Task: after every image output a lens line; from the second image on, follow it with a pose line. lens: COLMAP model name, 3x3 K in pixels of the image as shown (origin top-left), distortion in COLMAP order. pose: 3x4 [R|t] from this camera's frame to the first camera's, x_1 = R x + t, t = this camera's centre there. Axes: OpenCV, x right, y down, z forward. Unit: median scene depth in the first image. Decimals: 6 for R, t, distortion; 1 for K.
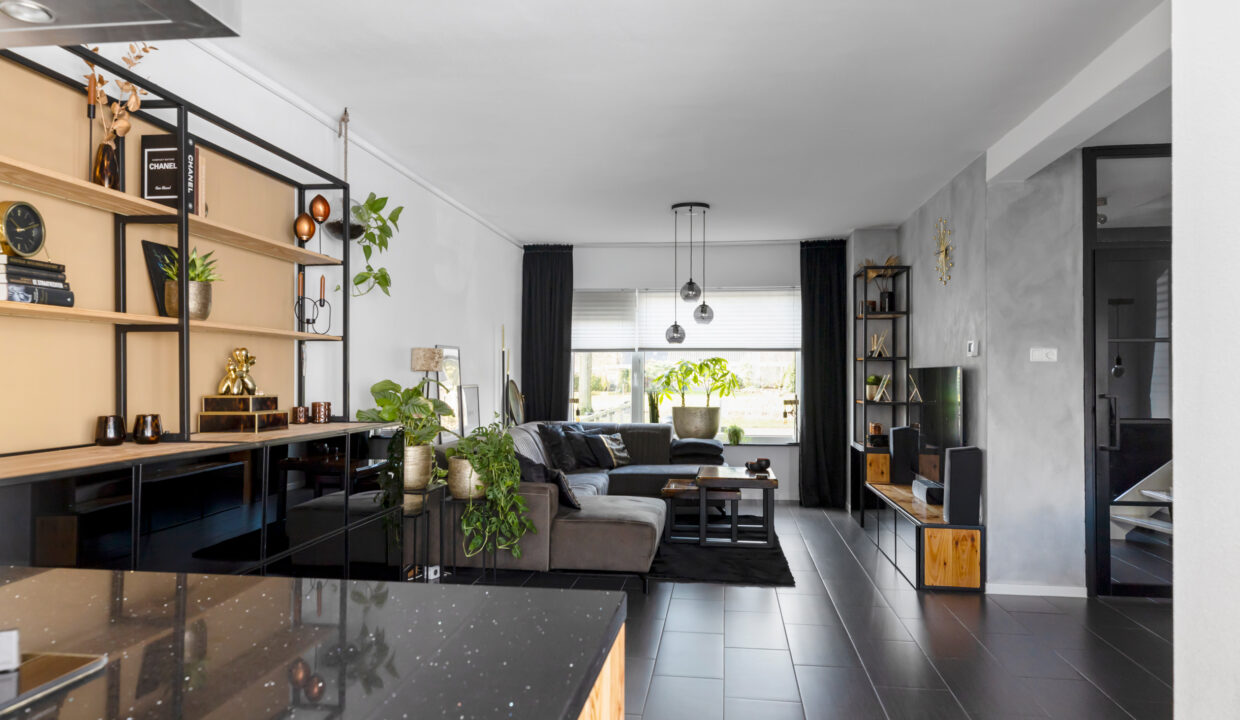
lens RADIAL K [[836.4, 0, 602.9], [0, 836.4, 359.3], [0, 0, 1]] dist [0.002159, 0.000040]
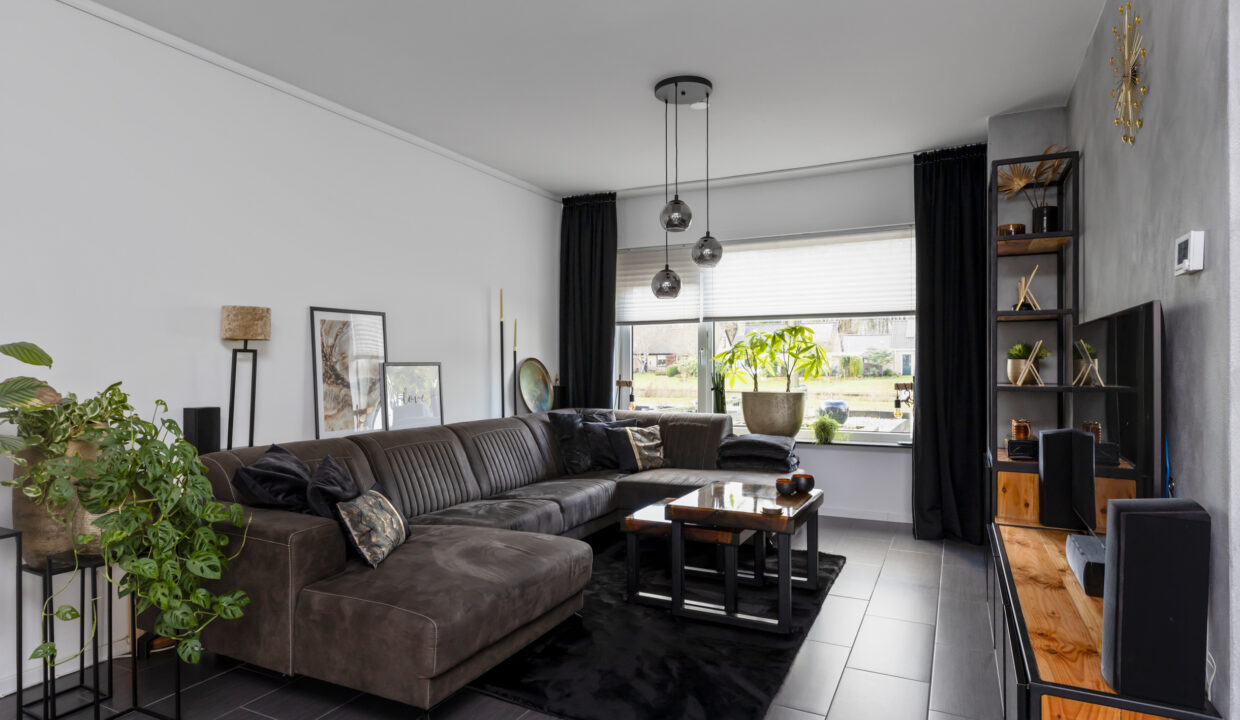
lens RADIAL K [[682.4, 0, 620.0], [0, 682.4, 360.0], [0, 0, 1]] dist [0.005269, 0.001278]
pose [[0.948776, -0.008698, -0.315831, 0.190505], [0.012732, 0.999862, 0.010714, 0.021095], [0.315694, -0.014186, 0.948755, 0.399166]]
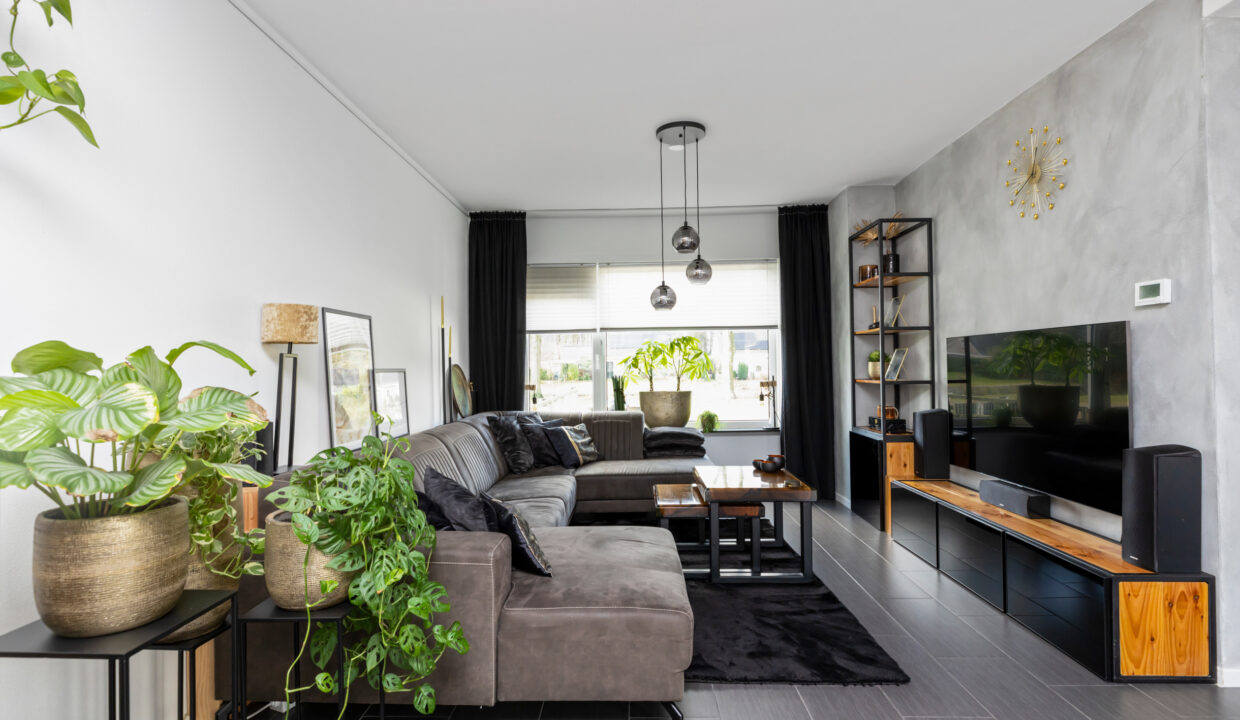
lens RADIAL K [[596.7, 0, 610.8], [0, 596.7, 358.9], [0, 0, 1]] dist [-0.007407, 0.000067]
pose [[0.994138, -0.015995, 0.106928, -0.017950], [0.015766, 0.999871, 0.002987, 0.020389], [-0.106962, -0.001284, 0.994262, 0.391228]]
